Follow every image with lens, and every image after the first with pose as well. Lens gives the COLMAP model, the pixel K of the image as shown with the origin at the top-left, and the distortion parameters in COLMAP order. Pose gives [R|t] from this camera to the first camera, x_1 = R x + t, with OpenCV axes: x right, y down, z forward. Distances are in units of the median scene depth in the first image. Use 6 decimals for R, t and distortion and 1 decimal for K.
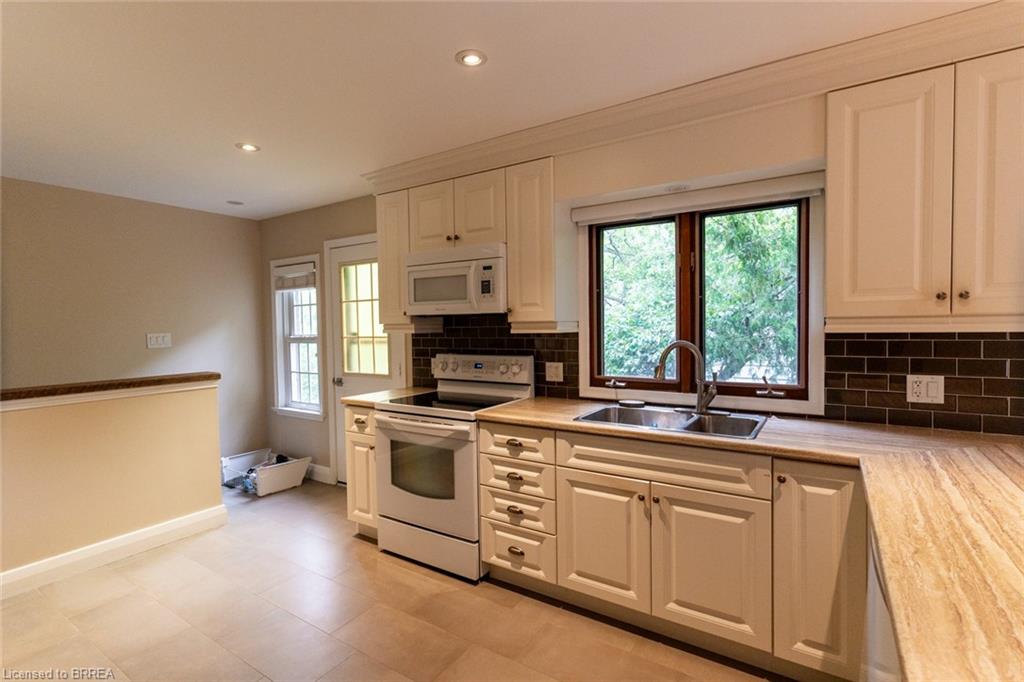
lens RADIAL K [[483.1, 0, 510.9], [0, 483.1, 339.1], [0, 0, 1]] dist [0.002846, -0.000383]
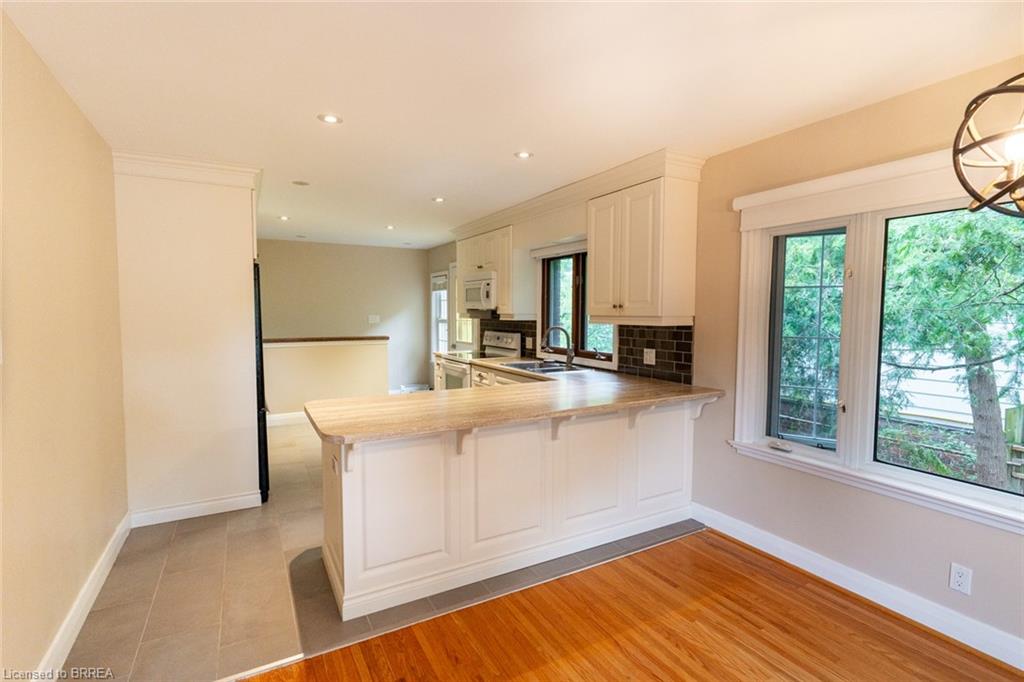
lens RADIAL K [[483.1, 0, 510.9], [0, 483.1, 339.1], [0, 0, 1]] dist [0.002846, -0.000383]
pose [[0.884386, 0.044951, -0.464586, 0.903777], [-0.031266, 0.998821, 0.037123, -0.008975], [0.465707, -0.018305, 0.884749, -0.607218]]
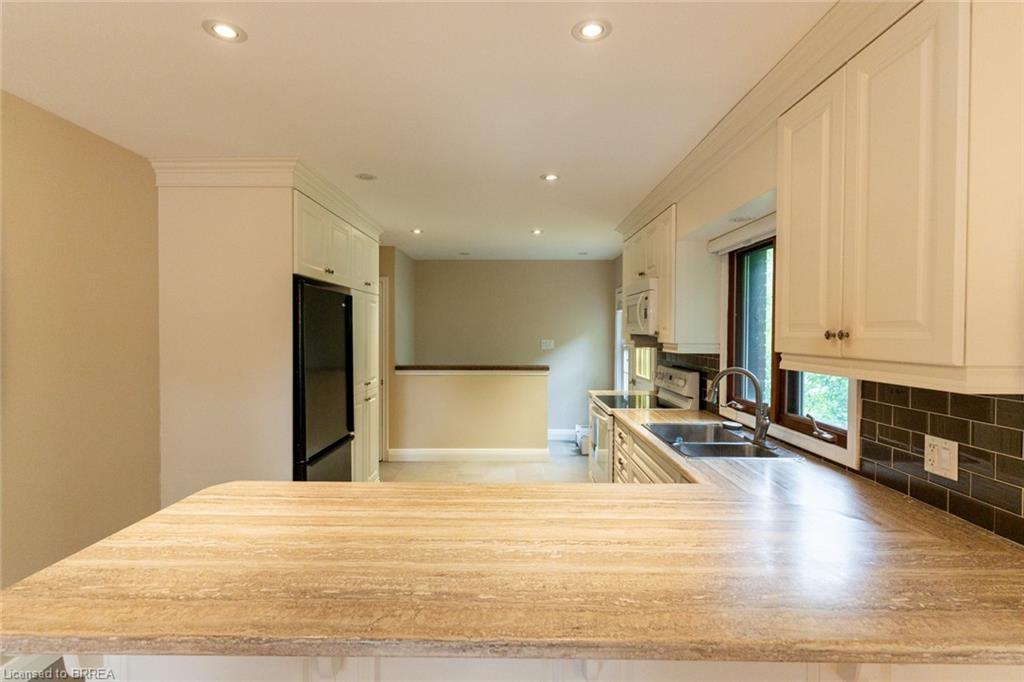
lens RADIAL K [[483.1, 0, 510.9], [0, 483.1, 339.1], [0, 0, 1]] dist [0.002846, -0.000383]
pose [[0.538939, 0.031495, -0.841756, 0.820219], [-0.039375, 0.999150, 0.012174, -0.043397], [0.841424, 0.026583, 0.539721, 0.035042]]
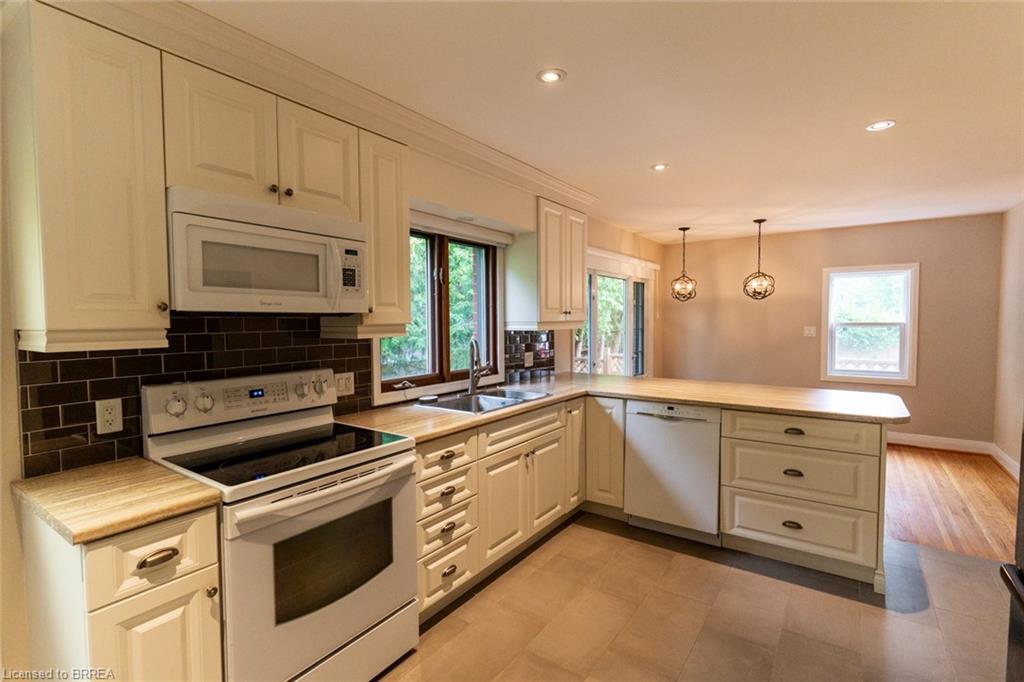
lens RADIAL K [[483.1, 0, 510.9], [0, 483.1, 339.1], [0, 0, 1]] dist [0.002846, -0.000383]
pose [[0.034298, -0.028936, 0.998993, -0.794912], [0.036826, 0.998939, 0.027670, -0.024719], [-0.998733, 0.035839, 0.035327, 0.734125]]
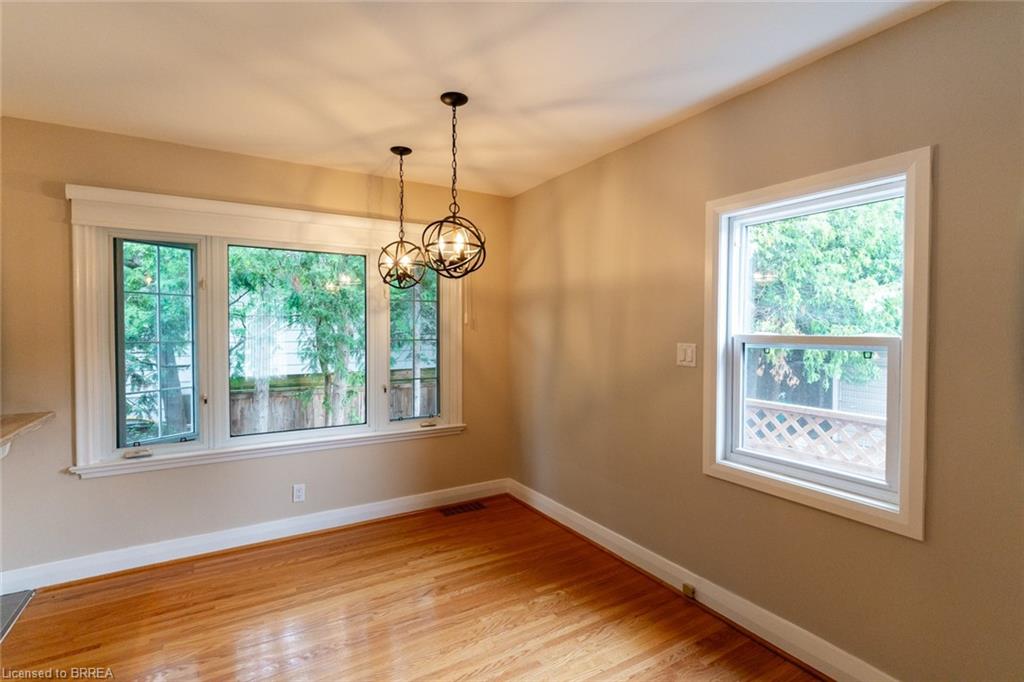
lens RADIAL K [[483.1, 0, 510.9], [0, 483.1, 339.1], [0, 0, 1]] dist [0.002846, -0.000383]
pose [[0.442504, -0.009927, 0.896712, 0.386414], [0.018657, 0.999824, 0.001861, 0.011982], [-0.896573, 0.015907, 0.442611, -0.584660]]
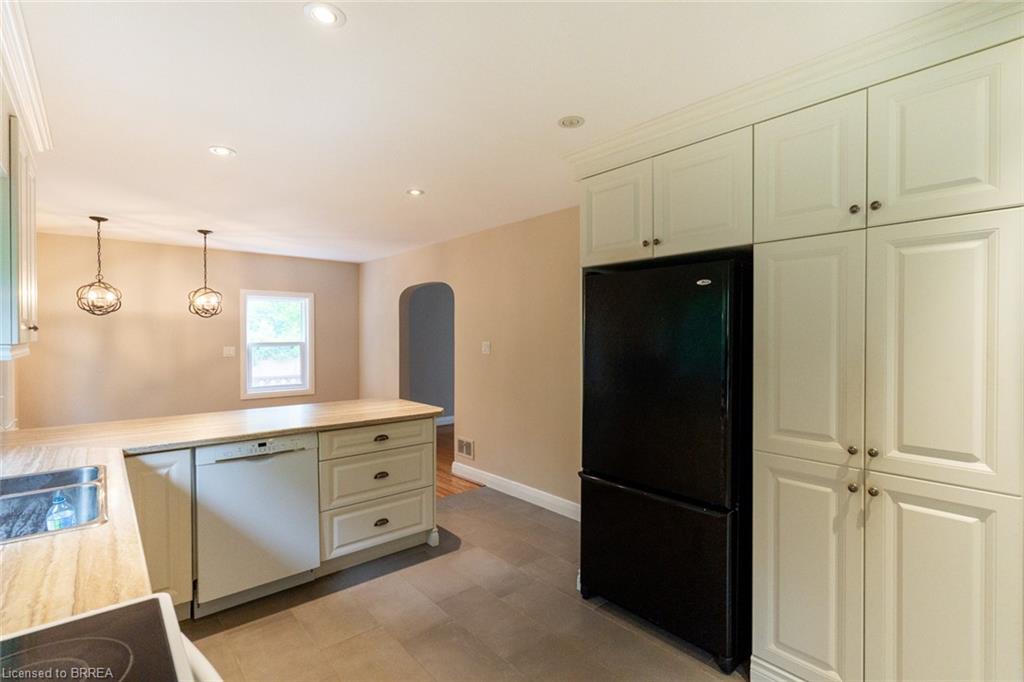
lens RADIAL K [[483.1, 0, 510.9], [0, 483.1, 339.1], [0, 0, 1]] dist [0.002846, -0.000383]
pose [[-0.959939, 0.012900, 0.279912, -0.406323], [0.023102, 0.999182, 0.033179, -0.045957], [-0.279255, 0.038316, -0.959452, 1.165458]]
